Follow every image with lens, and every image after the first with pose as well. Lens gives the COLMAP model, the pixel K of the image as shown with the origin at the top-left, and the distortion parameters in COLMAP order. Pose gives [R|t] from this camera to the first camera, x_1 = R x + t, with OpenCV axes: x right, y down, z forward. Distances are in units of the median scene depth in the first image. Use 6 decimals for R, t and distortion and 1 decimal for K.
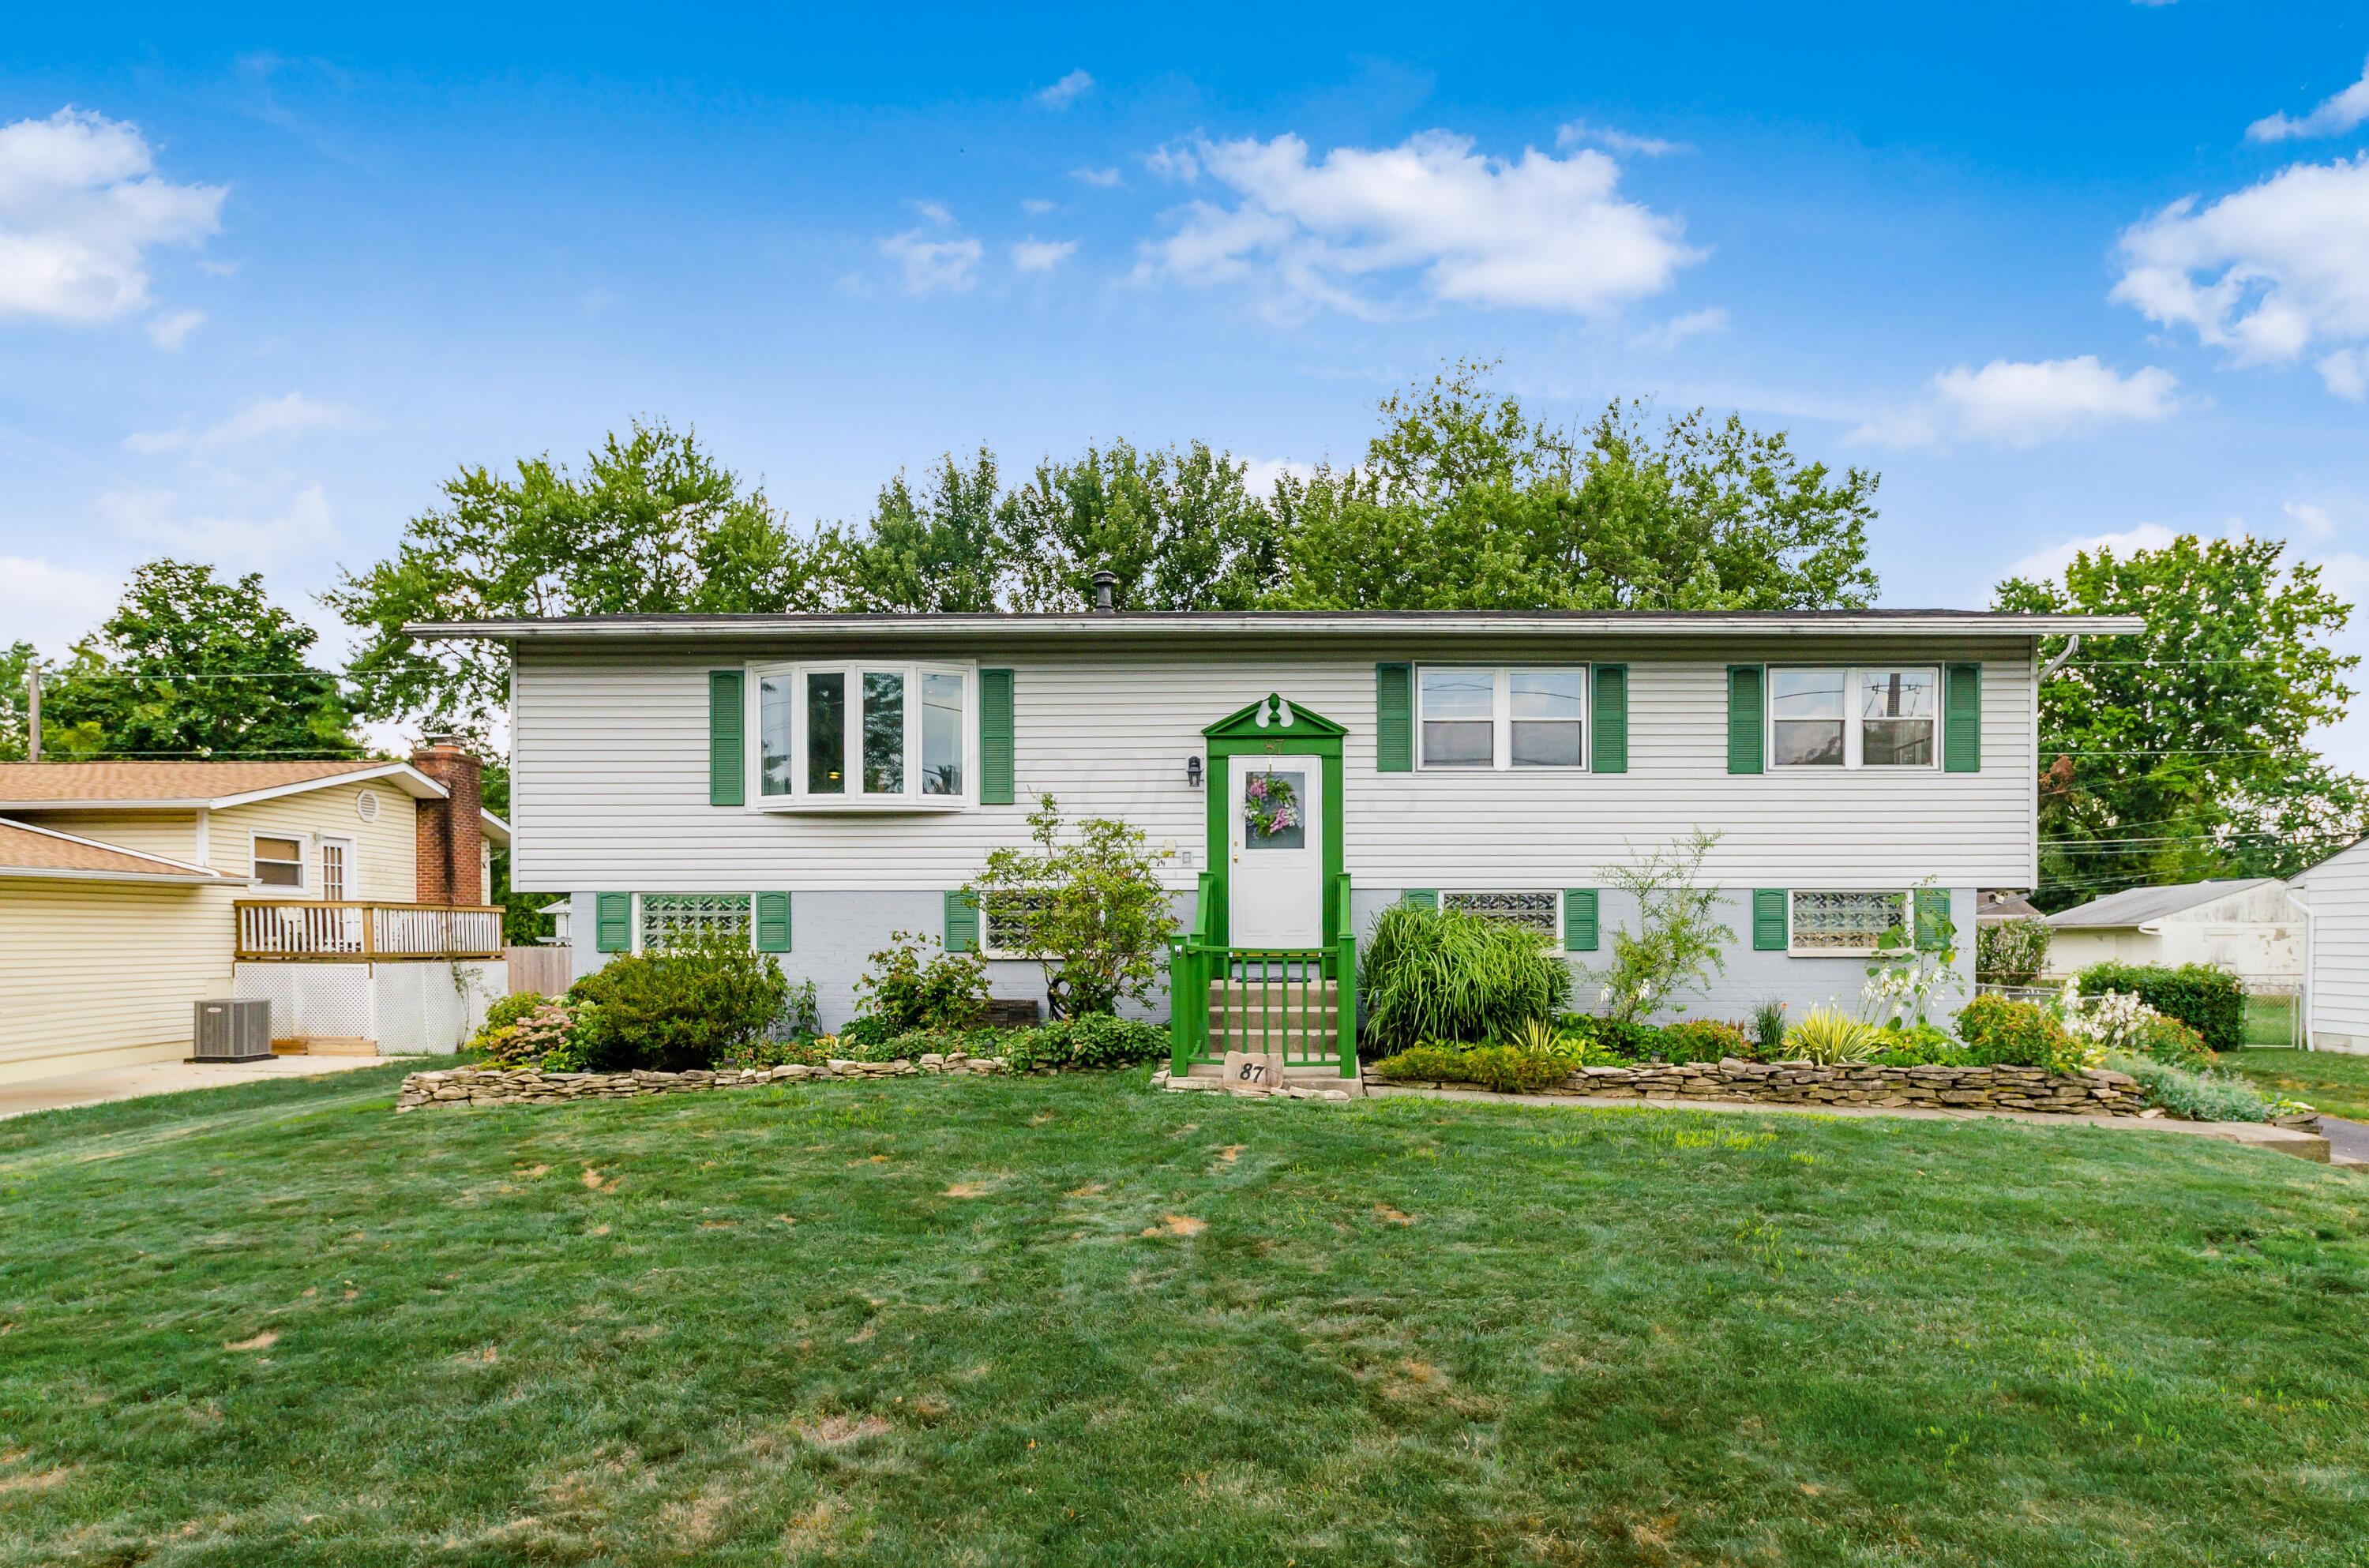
lens RADIAL K [[1375.3, 0, 1187.1], [0, 1375.3, 815.8], [0, 0, 1]] dist [0.015788, 0.000542]
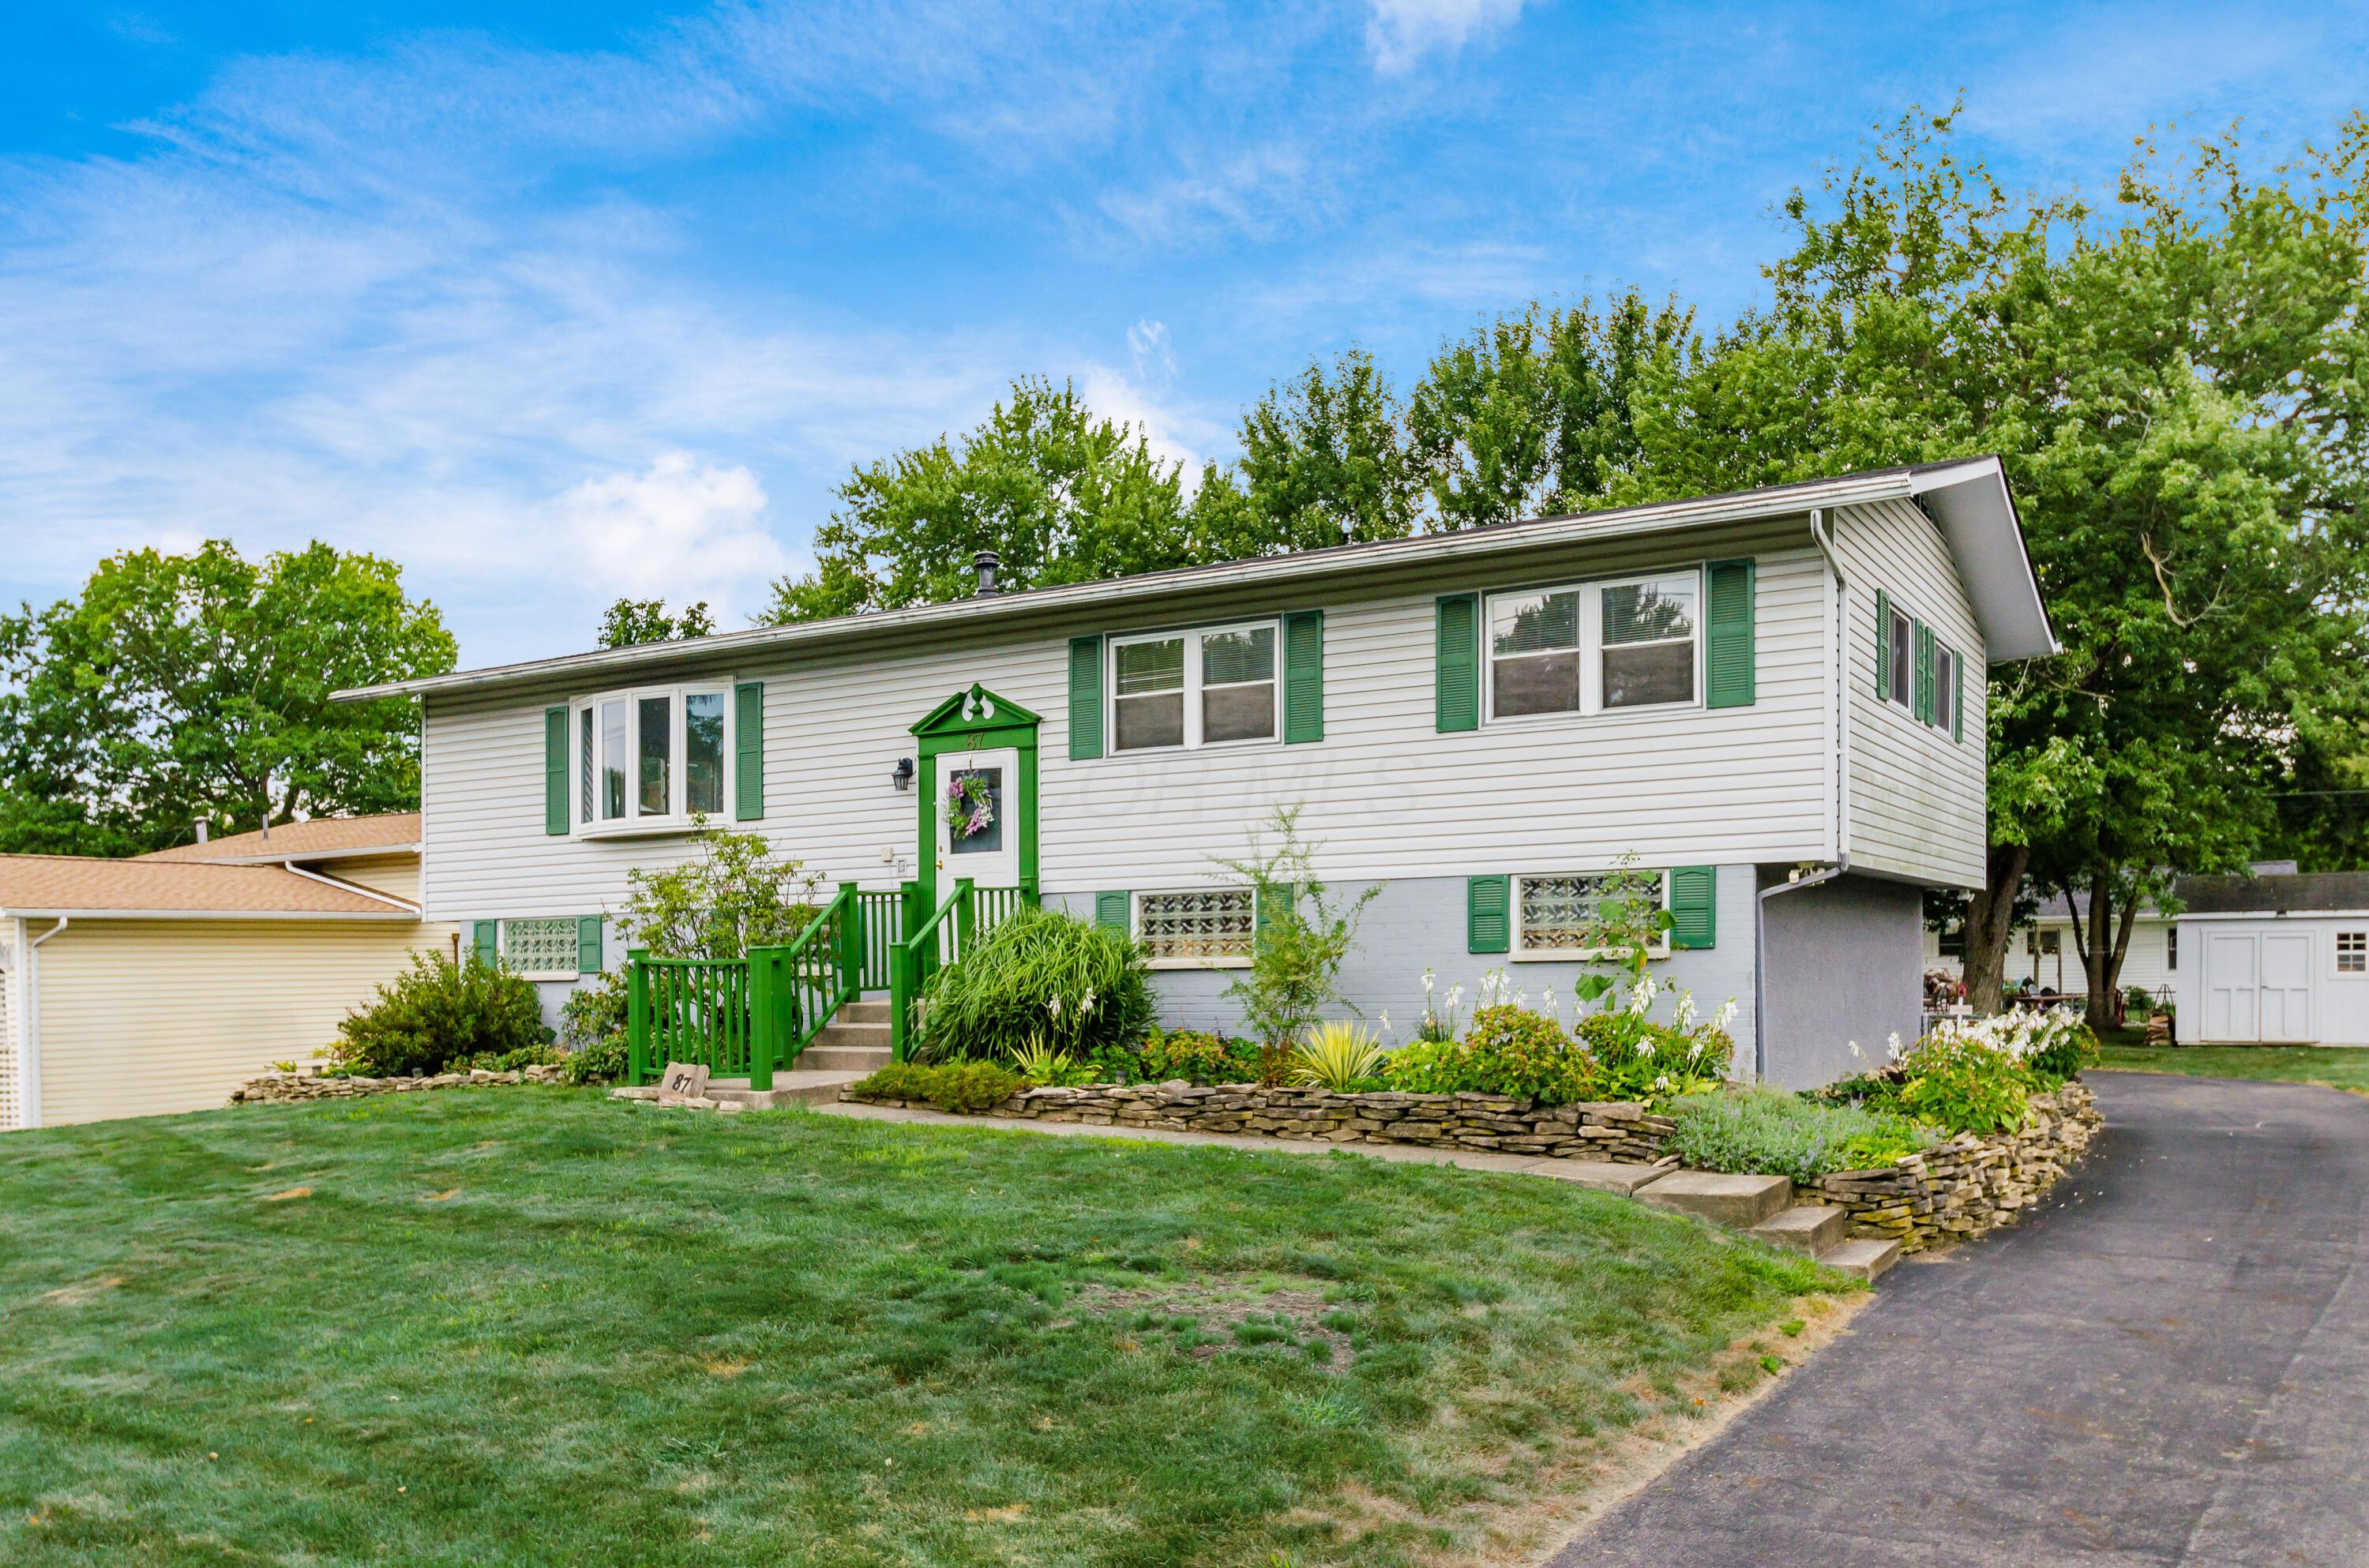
lens RADIAL K [[1852.7, 0, 1184.5], [0, 1852.7, 784.0], [0, 0, 1]] dist [0.032571, -0.000402]
pose [[0.867846, -0.062448, -0.492894, 0.791437], [0.060741, 0.997963, -0.019492, 0.010776], [0.493107, -0.013023, 0.869871, -0.006632]]
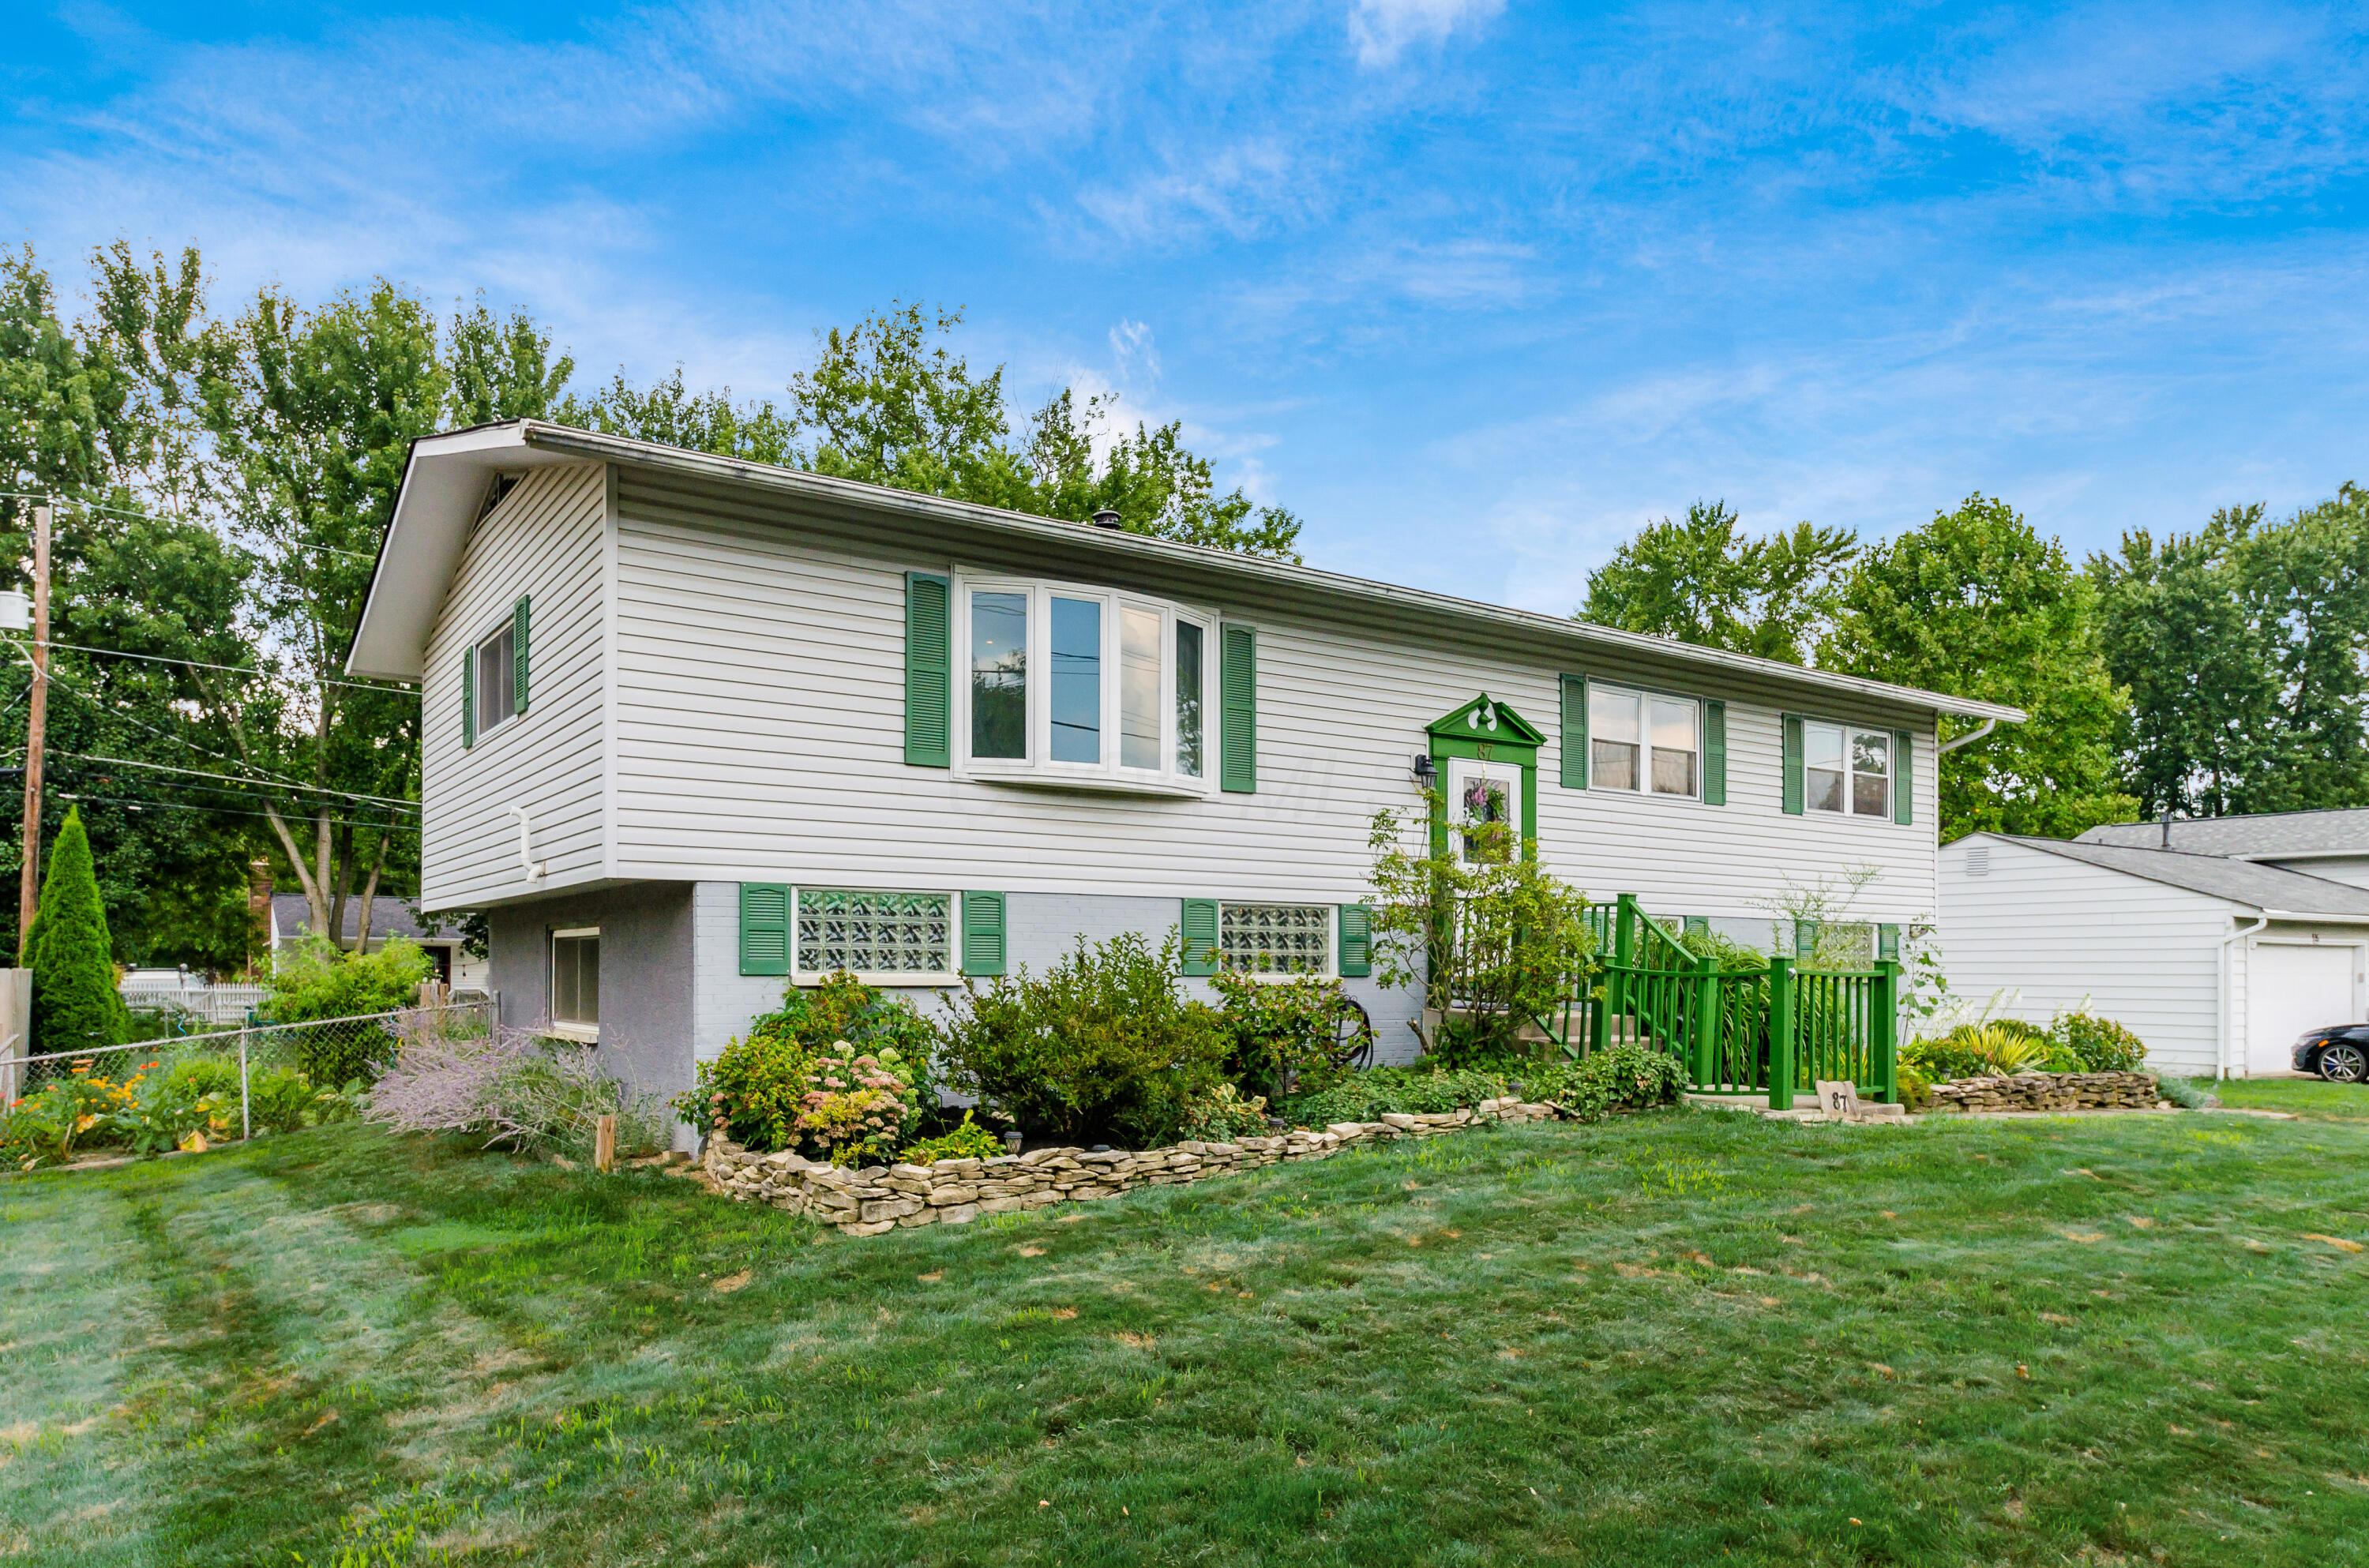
lens RADIAL K [[1569.2, 0, 1256.6], [0, 1569.2, 818.5], [0, 0, 1]] dist [0.048686, -0.000033]
pose [[0.801160, 0.062465, 0.595182, -0.673467], [-0.063340, 0.997802, -0.019460, 0.023813], [-0.595089, -0.022109, 0.803356, 0.253548]]
